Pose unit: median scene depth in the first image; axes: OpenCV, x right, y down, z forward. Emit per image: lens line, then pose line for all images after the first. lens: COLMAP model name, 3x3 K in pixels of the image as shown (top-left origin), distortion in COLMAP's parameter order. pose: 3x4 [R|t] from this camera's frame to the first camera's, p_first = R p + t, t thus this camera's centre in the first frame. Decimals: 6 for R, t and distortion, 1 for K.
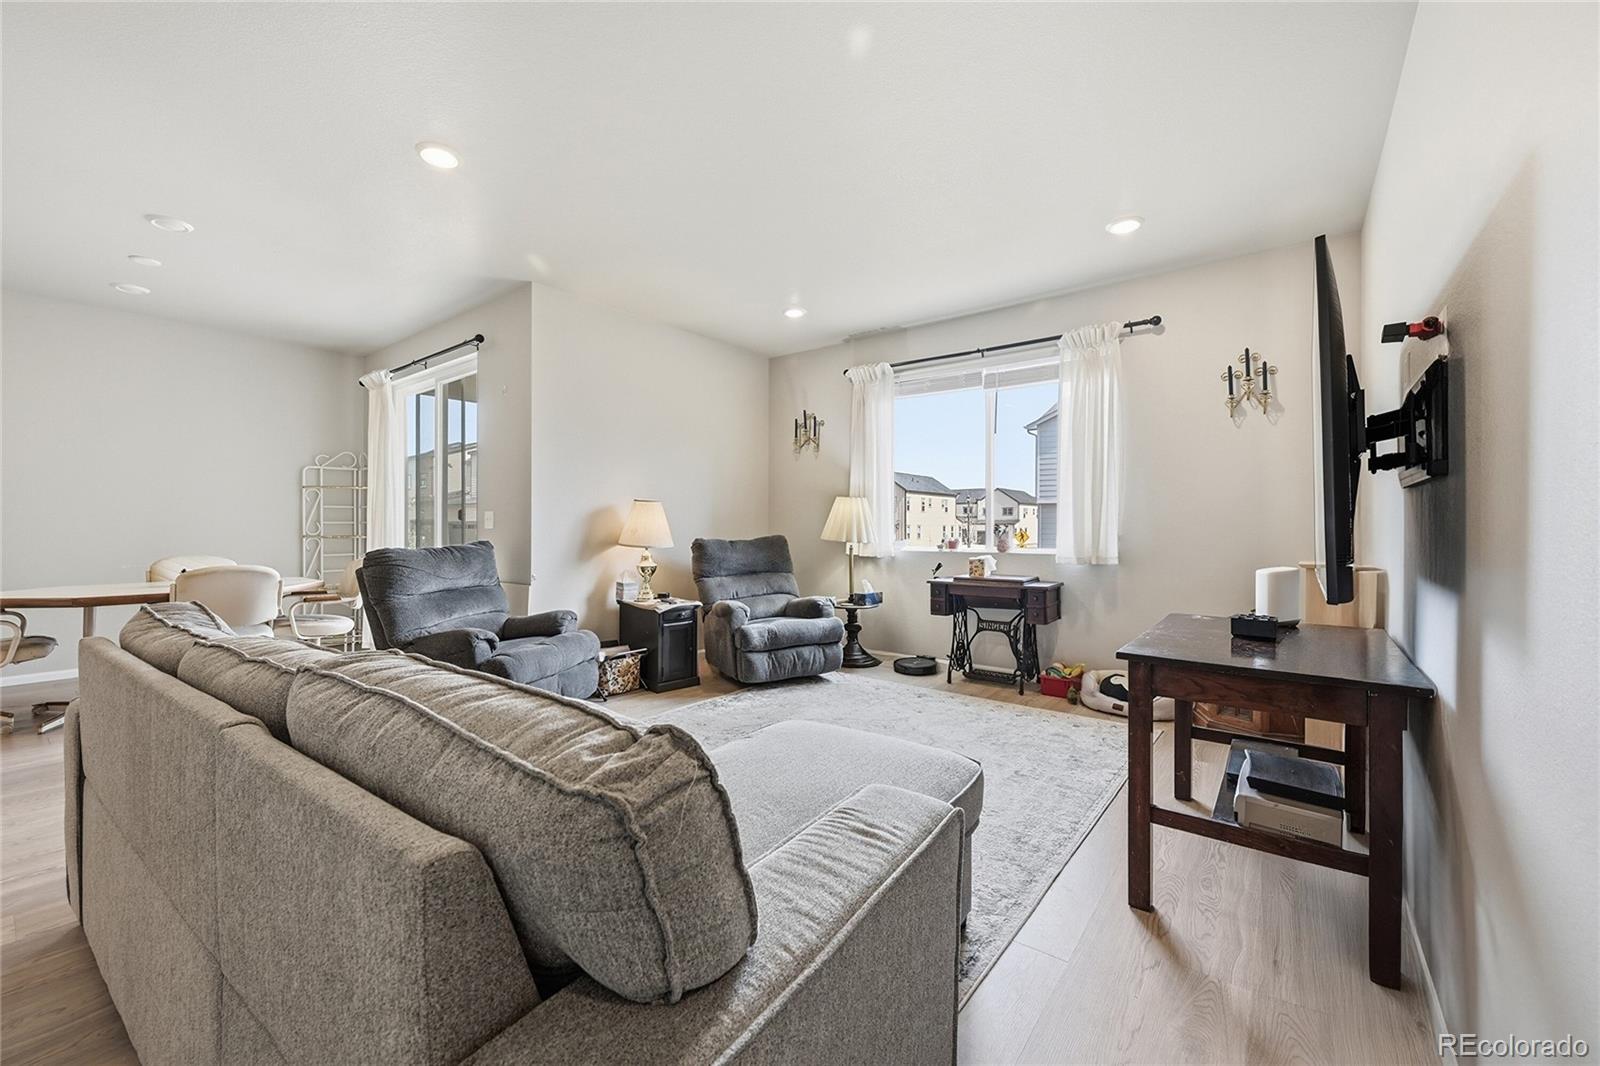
lens RADIAL K [[643.6, 0, 797.9], [0, 643.6, 527.7], [0, 0, 1]] dist [-0.005409, 0.002900]
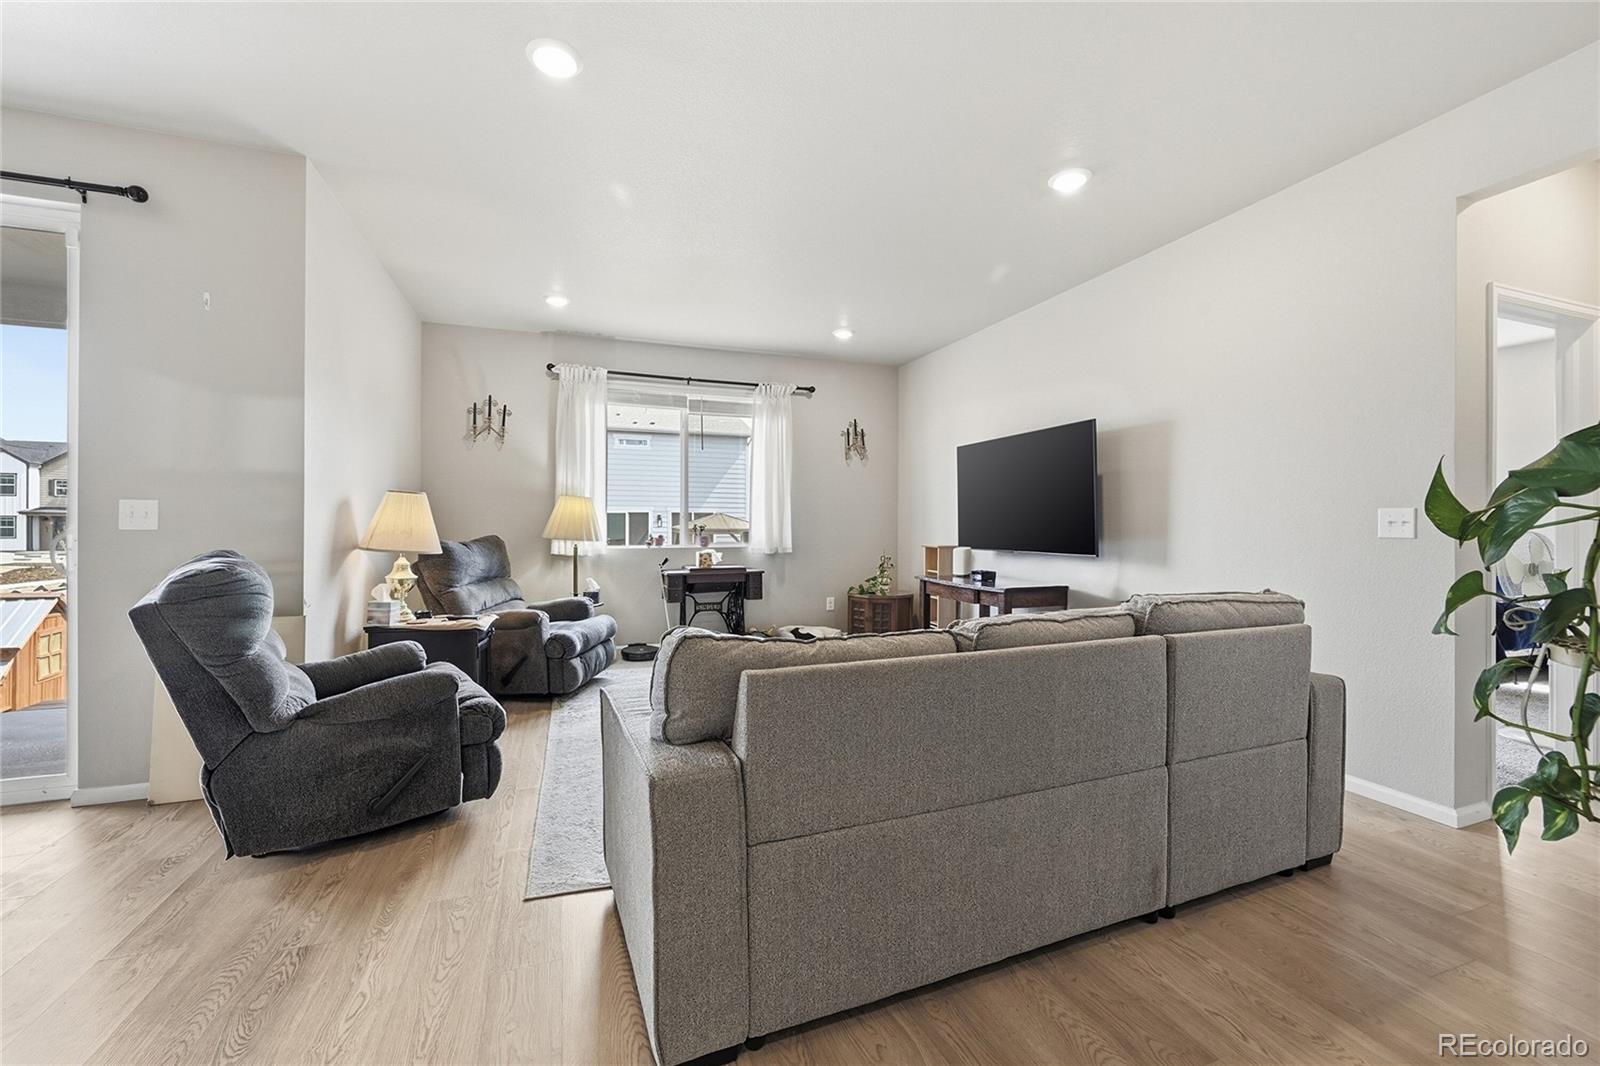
lens RADIAL K [[643.6, 0, 800.1], [0, 643.6, 526.1], [0, 0, 1]] dist [-0.005409, 0.002900]
pose [[0.527209, -0.000663, 0.849735, -0.643915], [-0.002172, 0.999995, 0.002128, -0.004851], [-0.849733, -0.002968, 0.527205, 0.198973]]
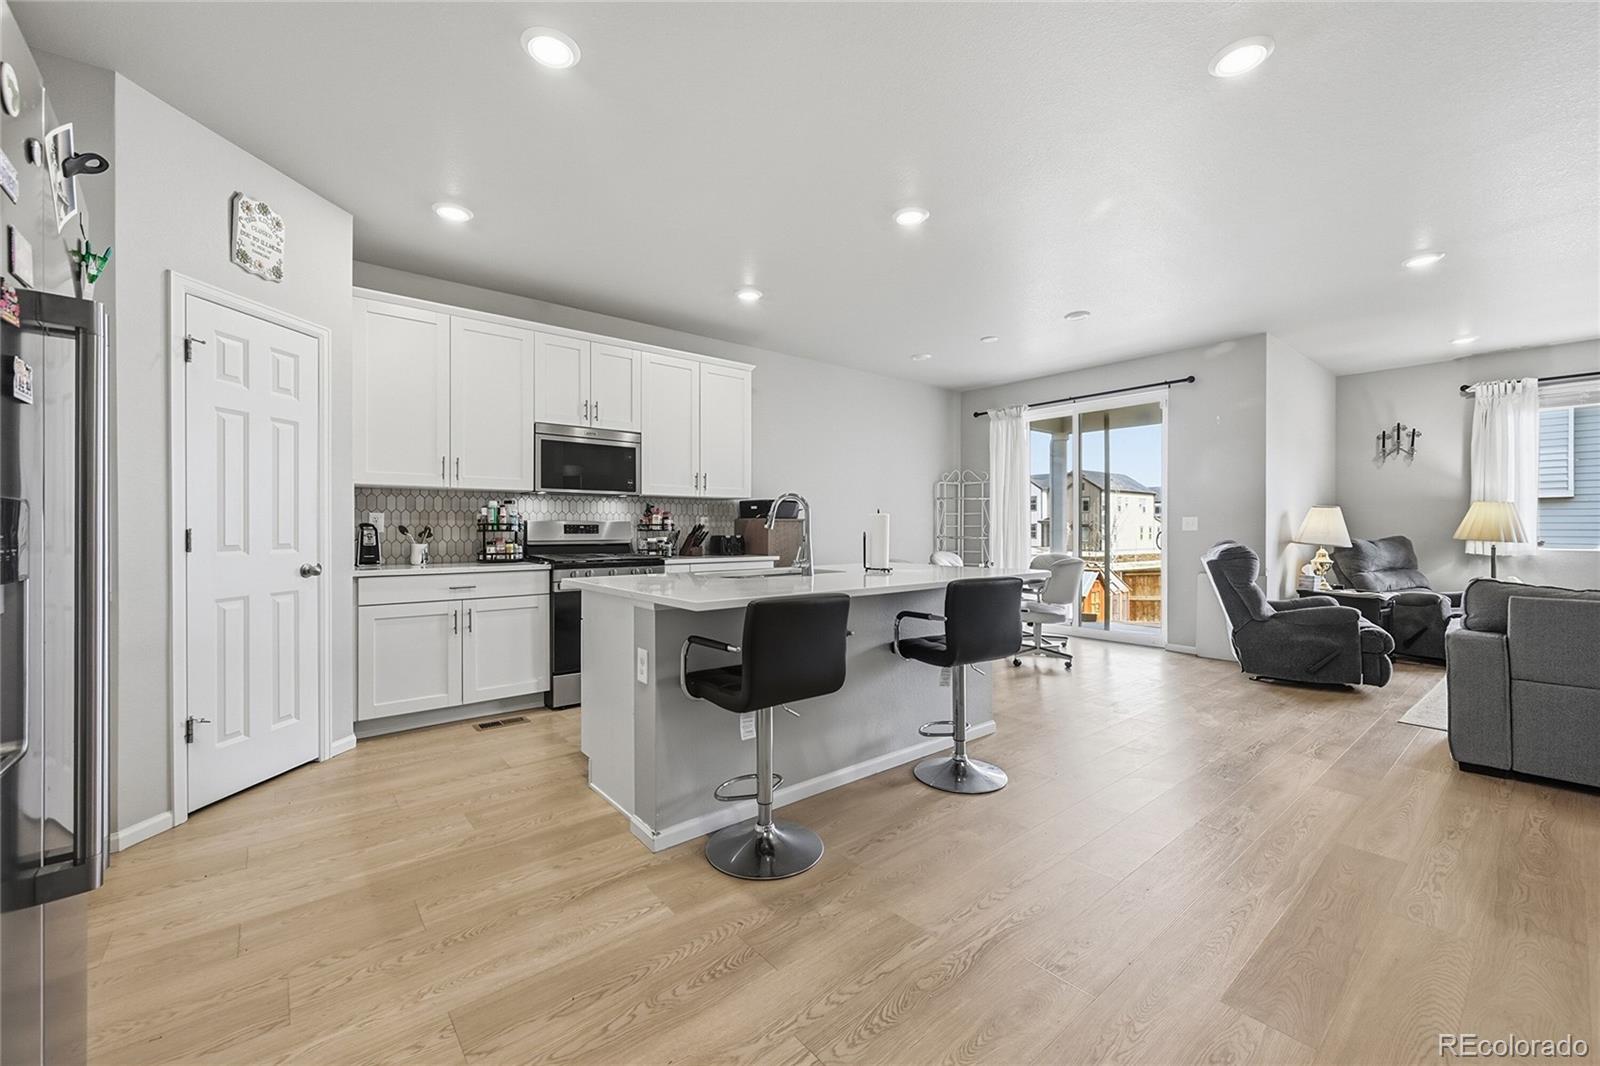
lens RADIAL K [[643.6, 0, 794.6], [0, 643.6, 529.0], [0, 0, 1]] dist [-0.005409, 0.002900]
pose [[0.976327, -0.002120, -0.216290, -0.941571], [0.002062, 0.999998, -0.000490, -0.002939], [0.216290, 0.000032, 0.976329, -0.369861]]
